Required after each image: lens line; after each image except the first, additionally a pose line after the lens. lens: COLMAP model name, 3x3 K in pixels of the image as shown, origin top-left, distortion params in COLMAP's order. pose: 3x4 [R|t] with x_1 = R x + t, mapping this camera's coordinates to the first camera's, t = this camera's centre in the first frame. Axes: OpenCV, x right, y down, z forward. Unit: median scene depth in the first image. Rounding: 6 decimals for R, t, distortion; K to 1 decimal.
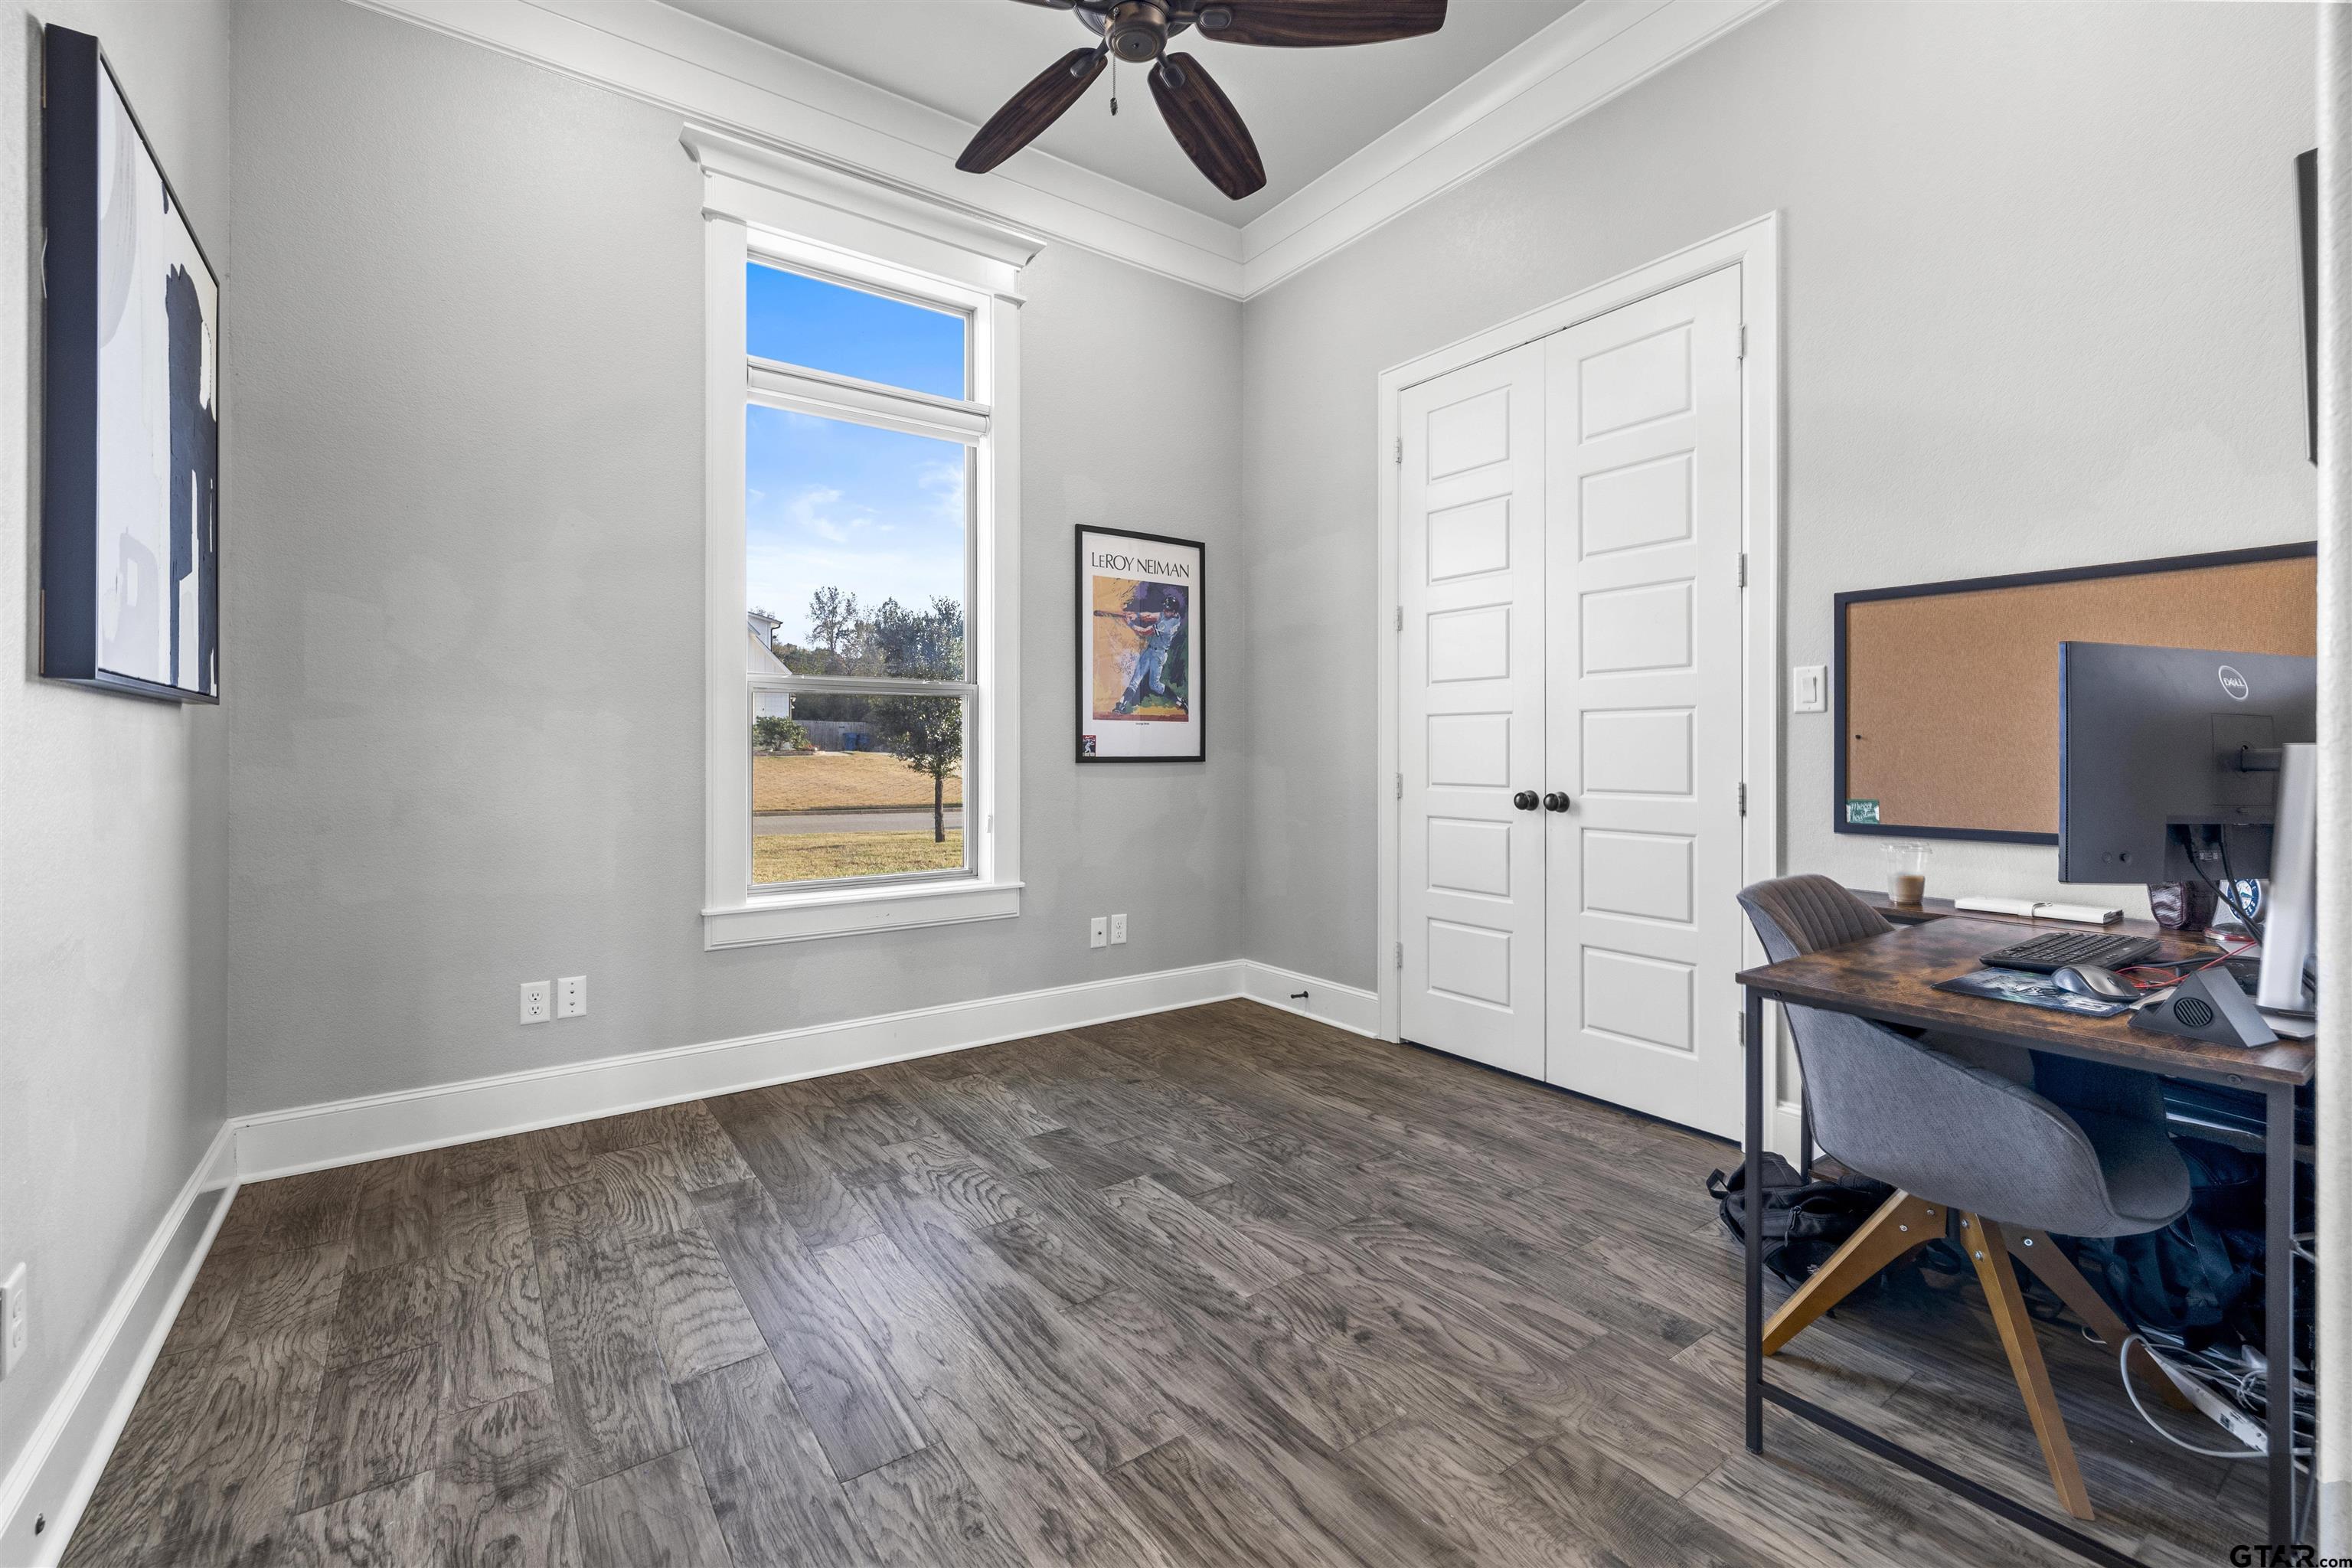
lens RADIAL K [[994.1, 0, 1180.0], [0, 994.1, 761.2], [0, 0, 1]] dist [0.002150, 0.000020]
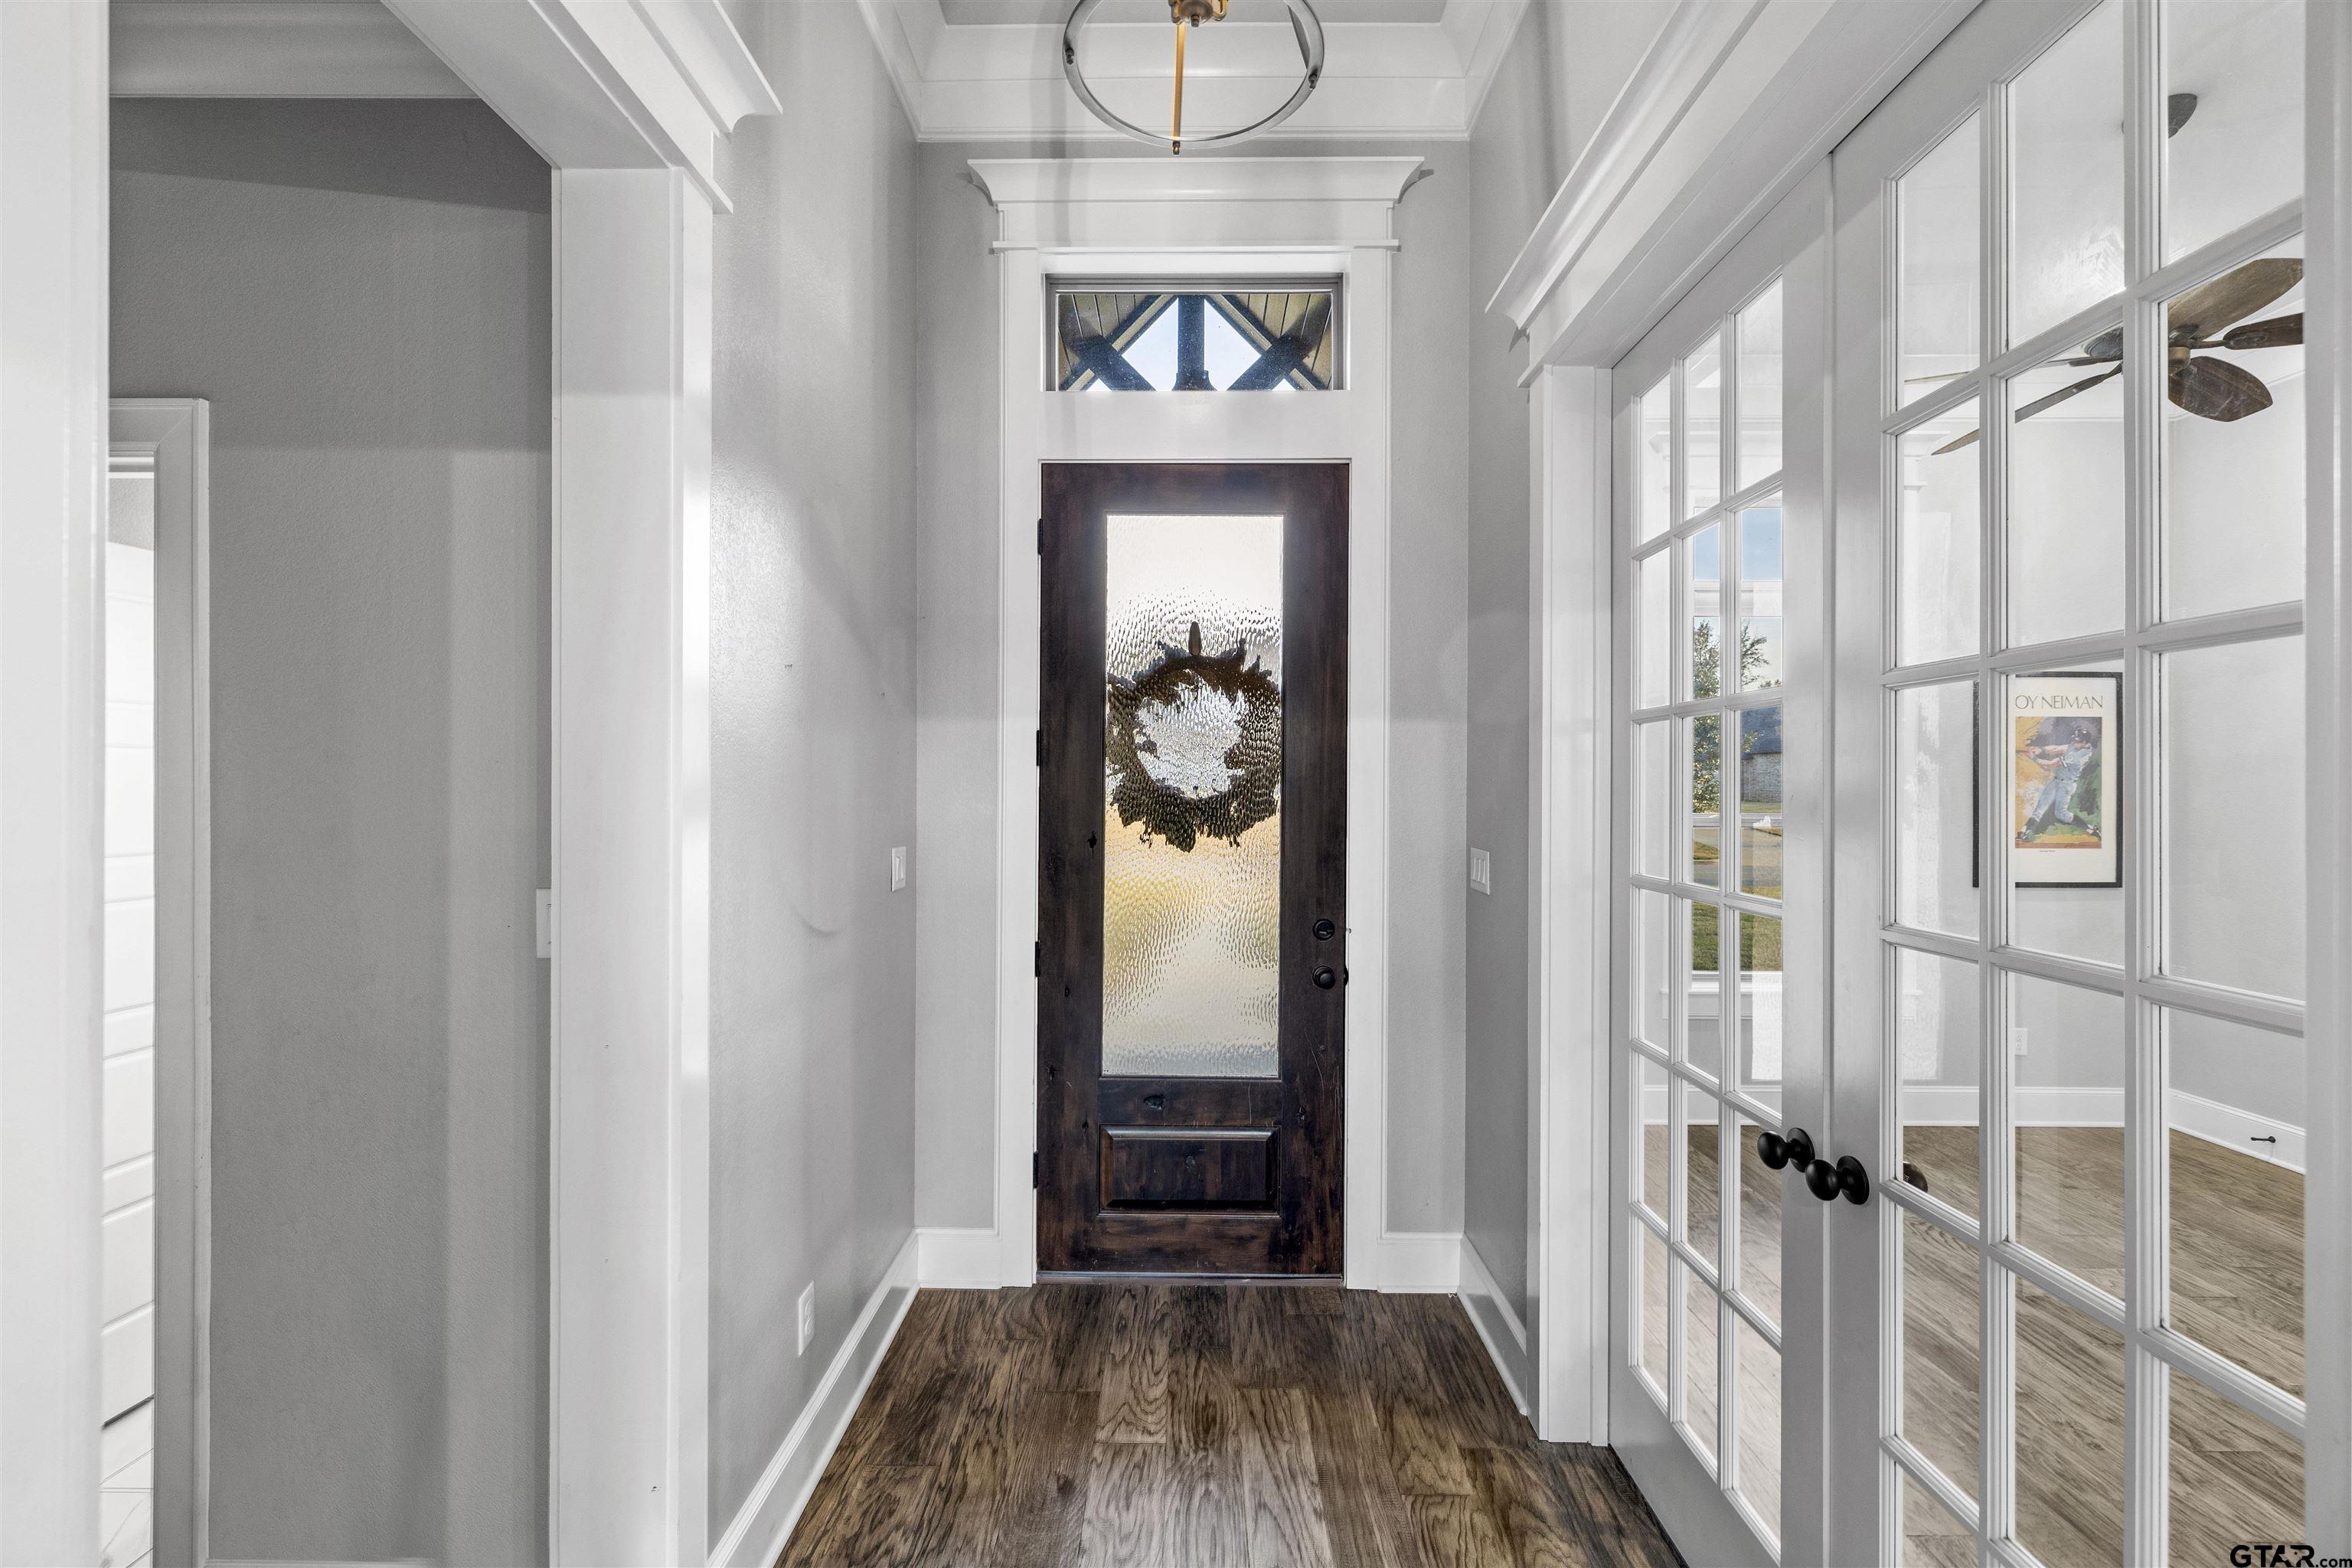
lens RADIAL K [[994.1, 0, 1173.1], [0, 994.1, 793.1], [0, 0, 1]] dist [0.002150, 0.000020]
pose [[0.804803, 0.006598, -0.593505, -0.156093], [-0.006843, 0.999975, 0.001838, -0.094171], [0.593502, 0.002582, 0.804828, -0.404734]]
